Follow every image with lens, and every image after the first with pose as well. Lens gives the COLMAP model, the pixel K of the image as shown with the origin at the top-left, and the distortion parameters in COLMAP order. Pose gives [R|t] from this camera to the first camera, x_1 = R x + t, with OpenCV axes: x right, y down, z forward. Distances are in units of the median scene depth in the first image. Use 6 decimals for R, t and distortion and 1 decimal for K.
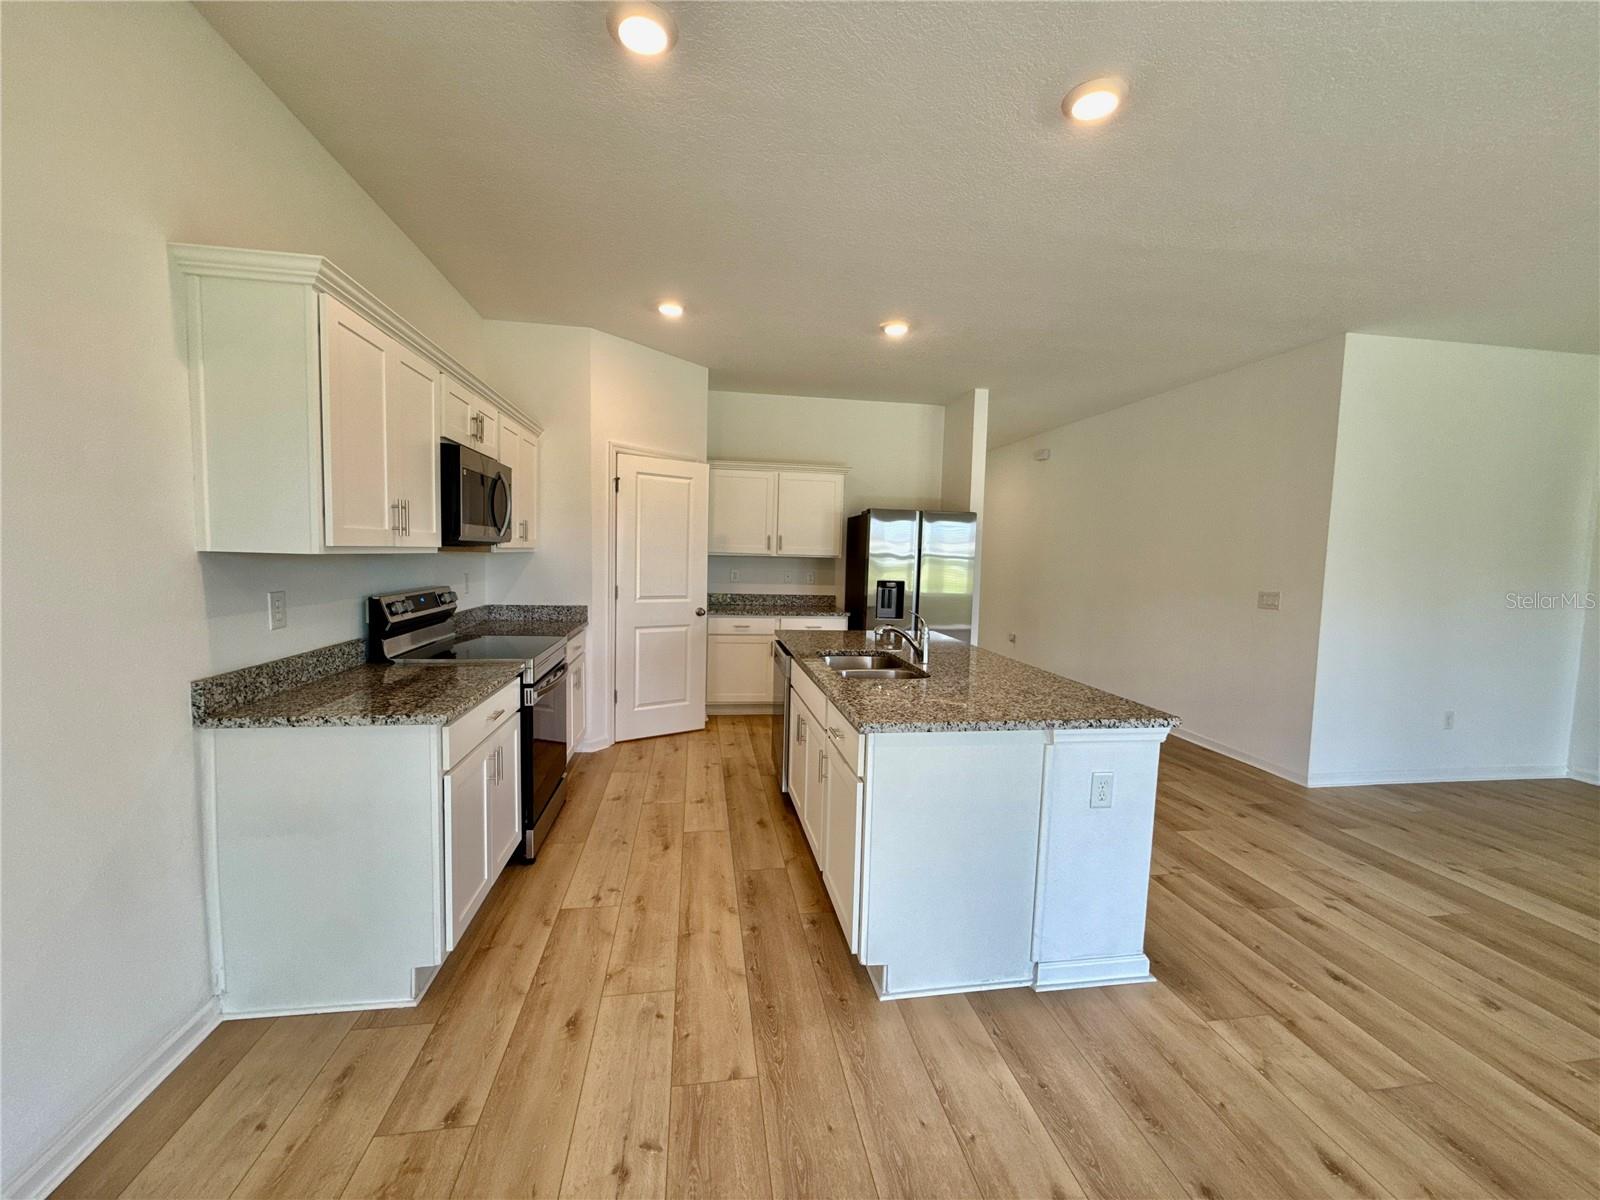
lens RADIAL K [[636.8, 0, 801.3], [0, 636.8, 600.1], [0, 0, 1]] dist [0.001191, 0.000019]
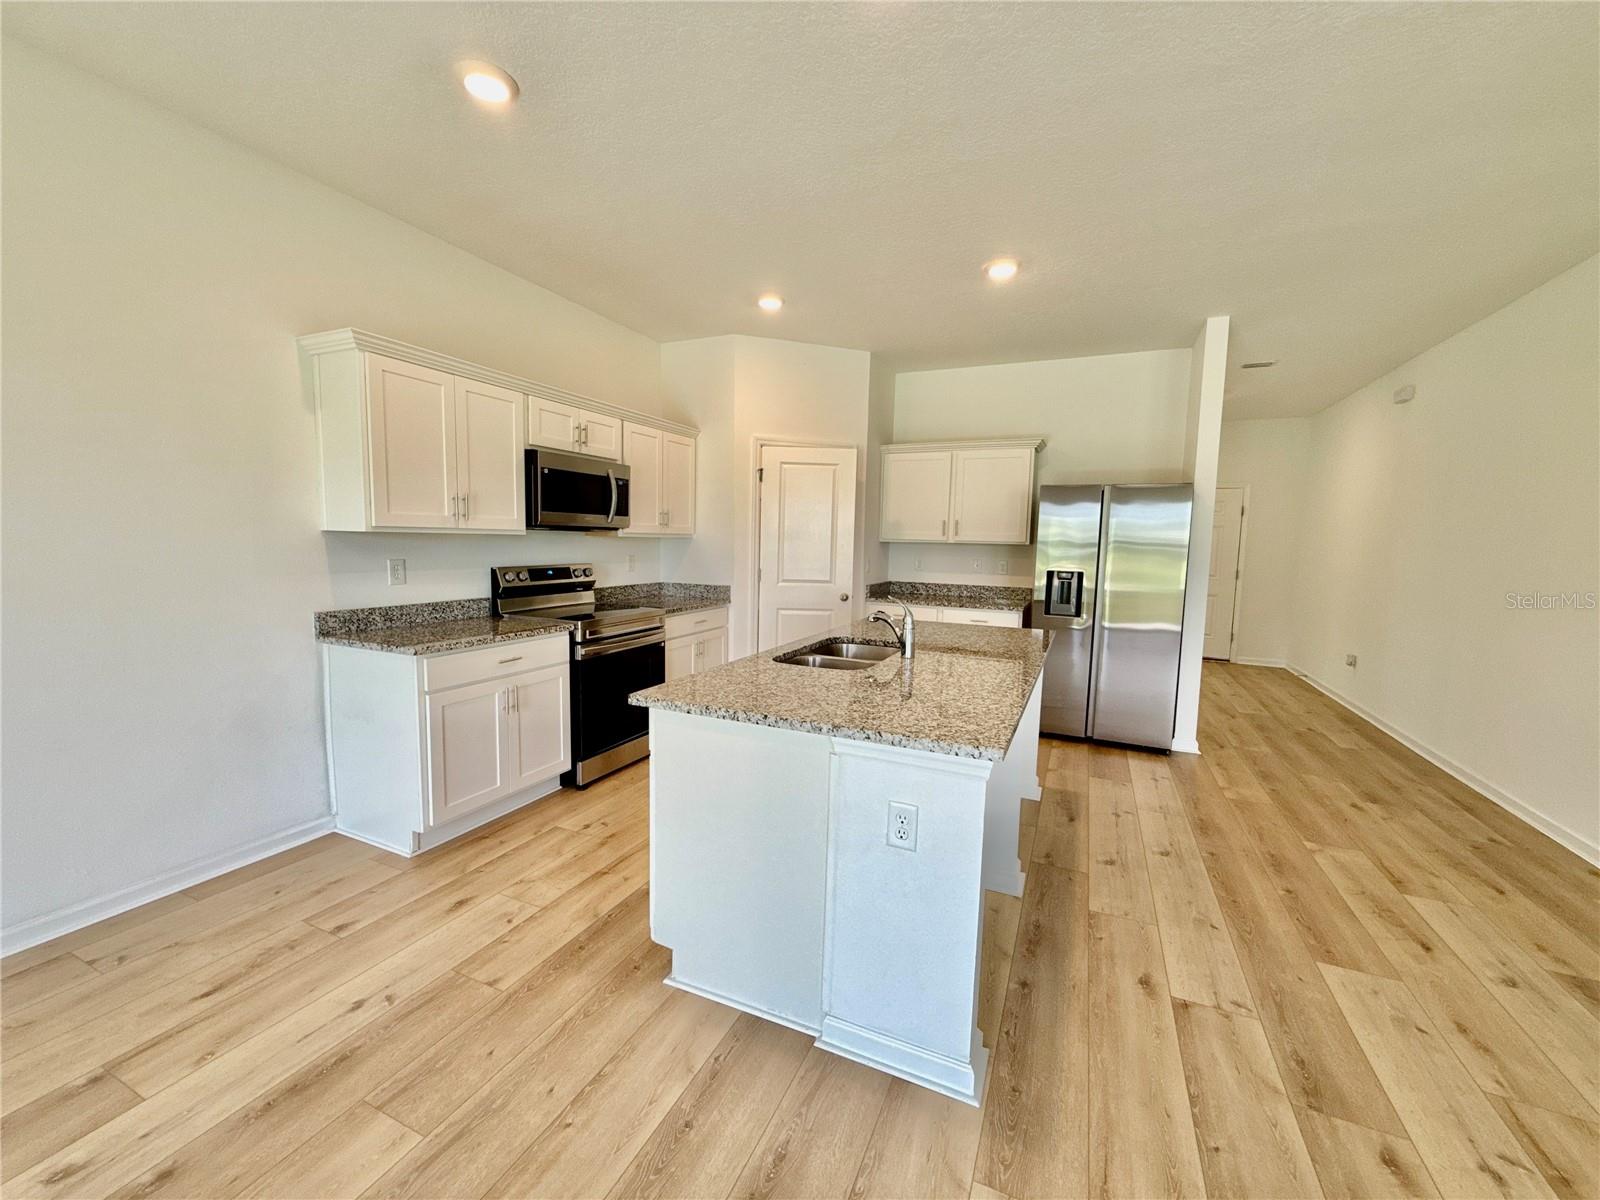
lens RADIAL K [[636.8, 0, 801.3], [0, 636.8, 600.1], [0, 0, 1]] dist [0.001191, 0.000019]
pose [[0.834340, 0.044657, -0.549438, 0.545909], [-0.040667, 0.998984, 0.019441, 0.010031], [0.549748, 0.006123, 0.835308, 0.199203]]
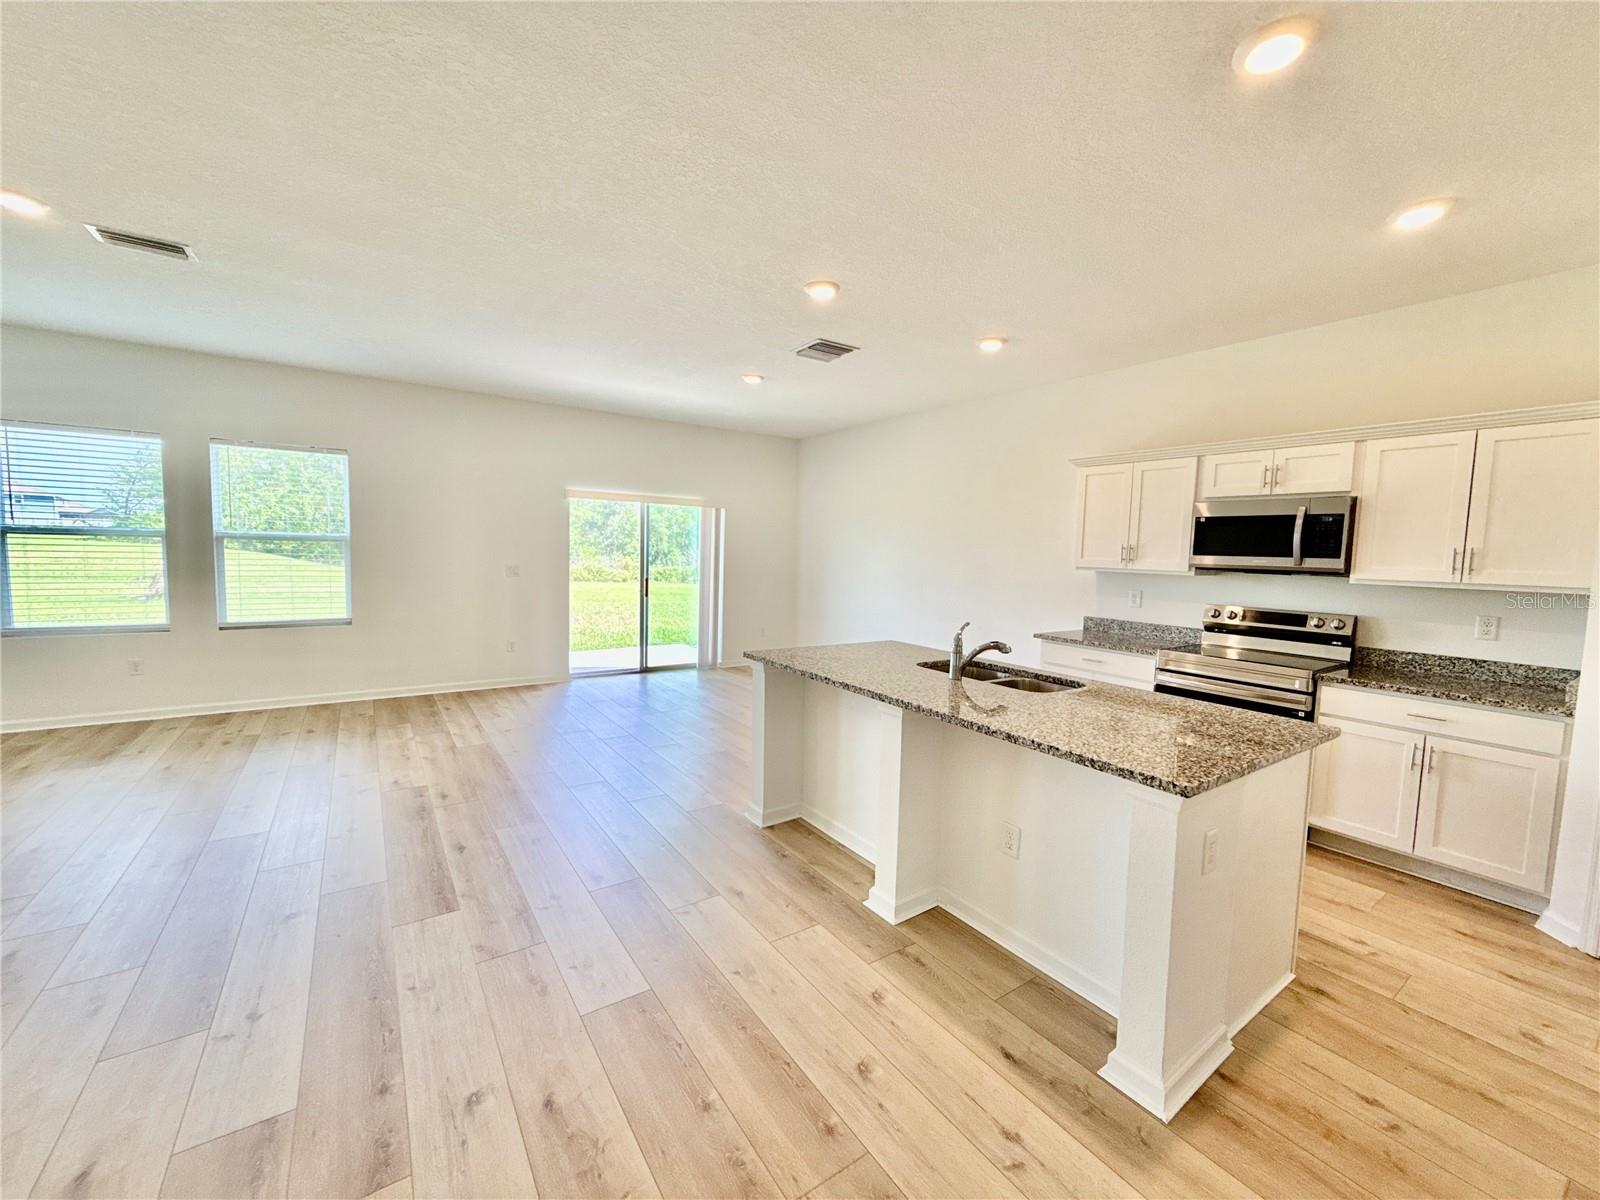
lens RADIAL K [[636.8, 0, 801.3], [0, 636.8, 600.1], [0, 0, 1]] dist [0.001191, 0.000019]
pose [[-0.902330, -0.018283, -0.430657, 0.811854], [-0.084647, 0.987162, 0.135448, -0.126130], [0.422652, 0.158673, -0.892294, 1.737662]]
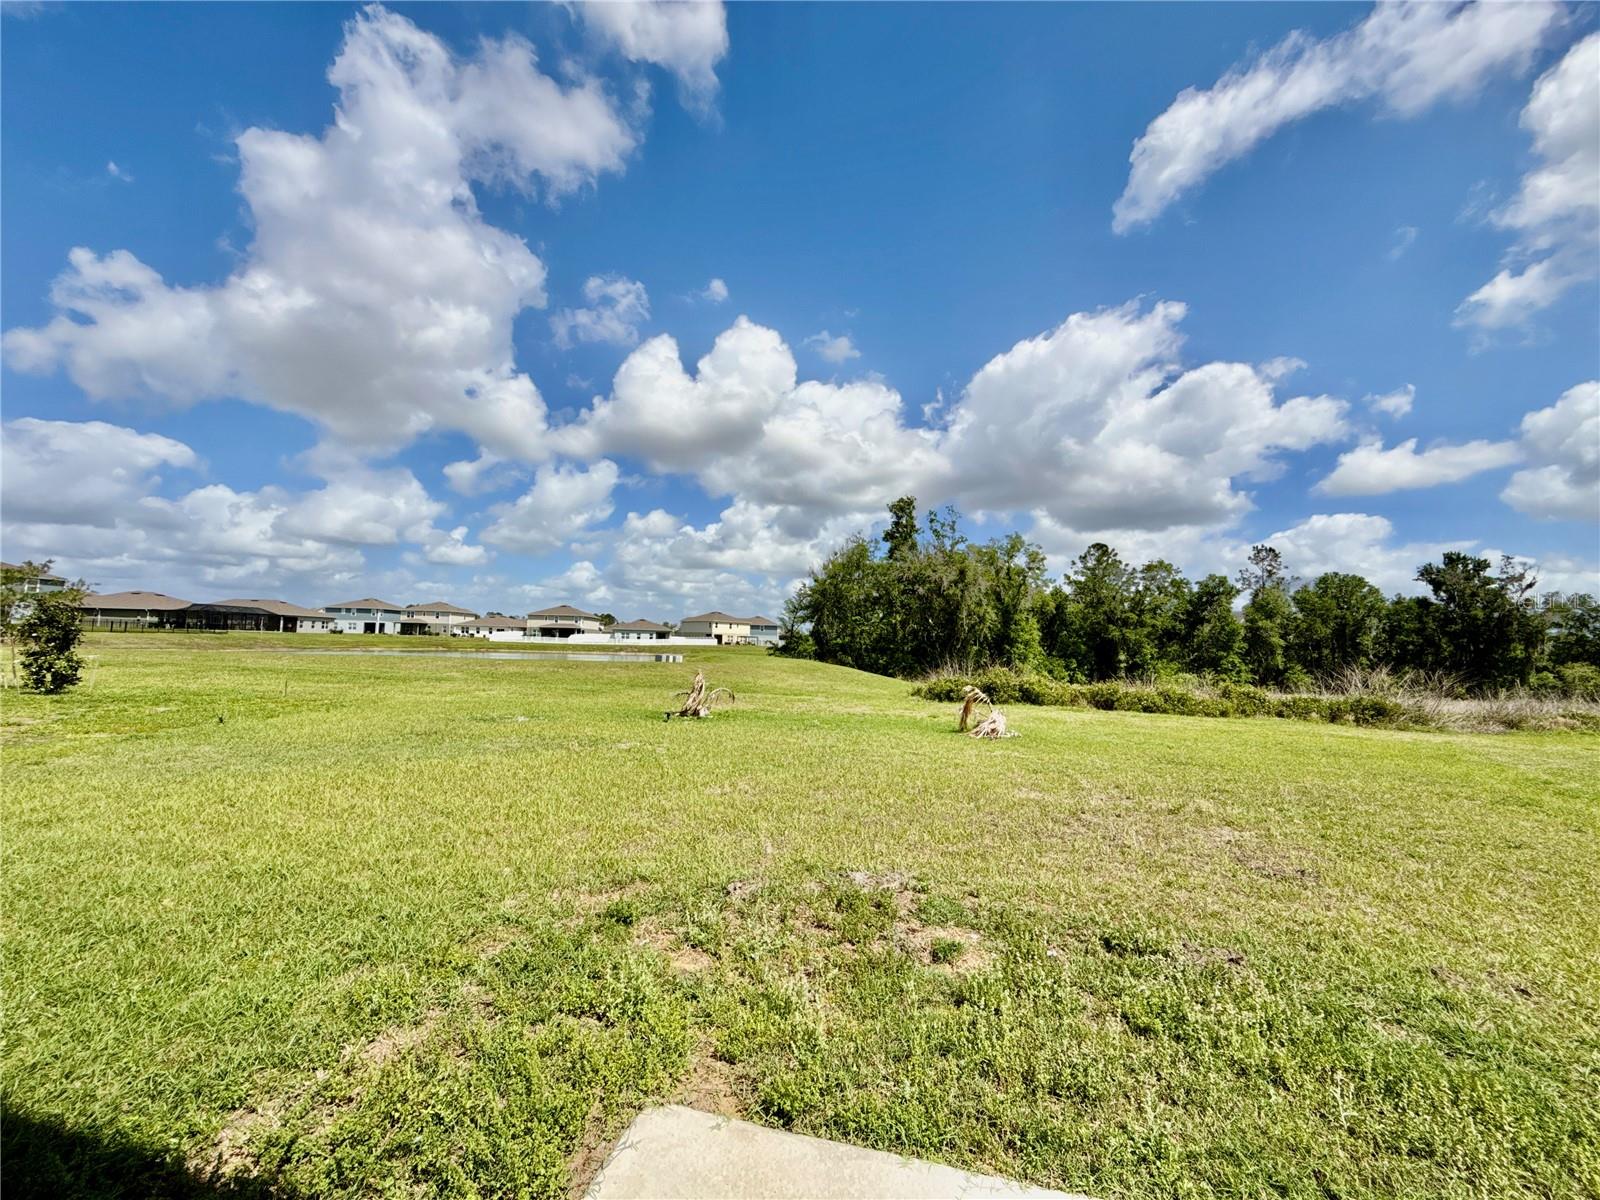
lens RADIAL K [[636.8, 0, 801.3], [0, 636.8, 600.1], [0, 0, 1]] dist [0.001191, 0.000019]
pose [[-0.918330, -0.021682, 0.395220, 0.440179], [-0.021004, 0.999761, 0.006042, 0.021292], [-0.395257, -0.002753, -0.918567, -0.747871]]
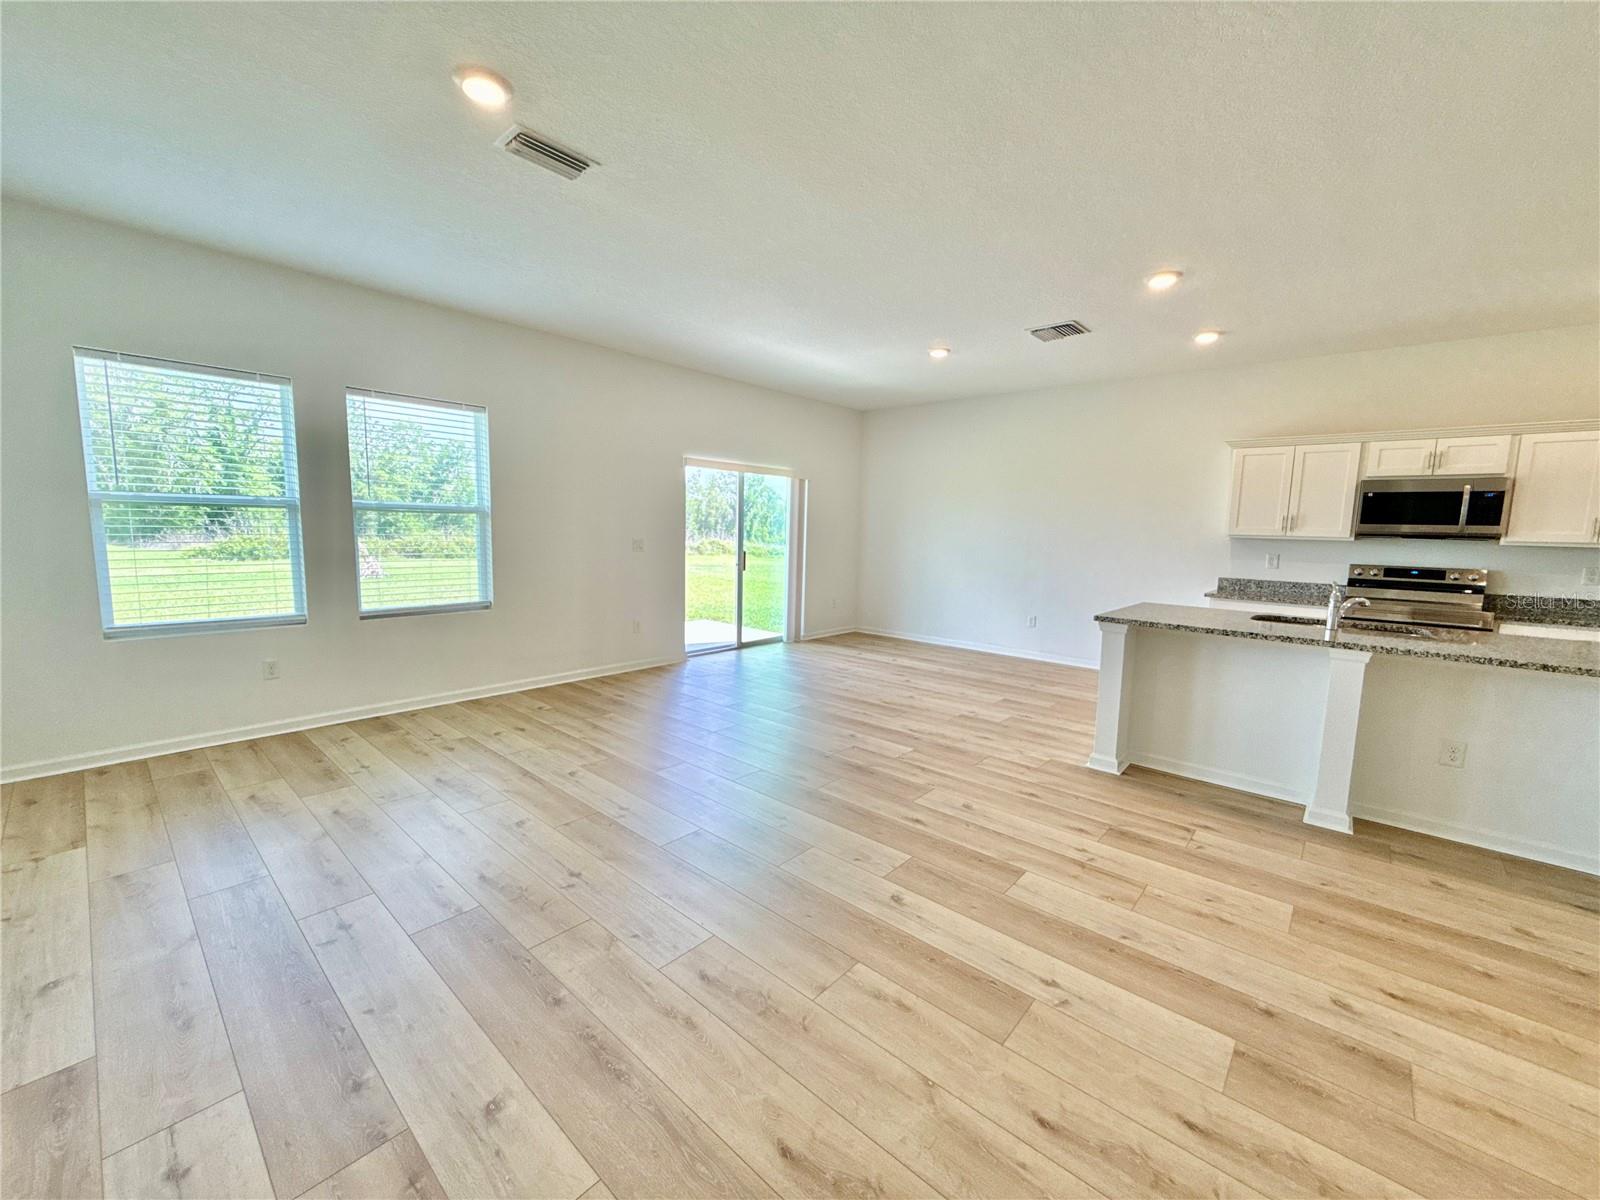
lens RADIAL K [[636.8, 0, 801.3], [0, 636.8, 600.1], [0, 0, 1]] dist [0.001191, 0.000019]
pose [[-0.772501, 0.028870, -0.634357, 1.625476], [-0.091979, 0.983344, 0.156762, -0.041899], [0.628317, 0.179446, -0.756978, 1.259693]]
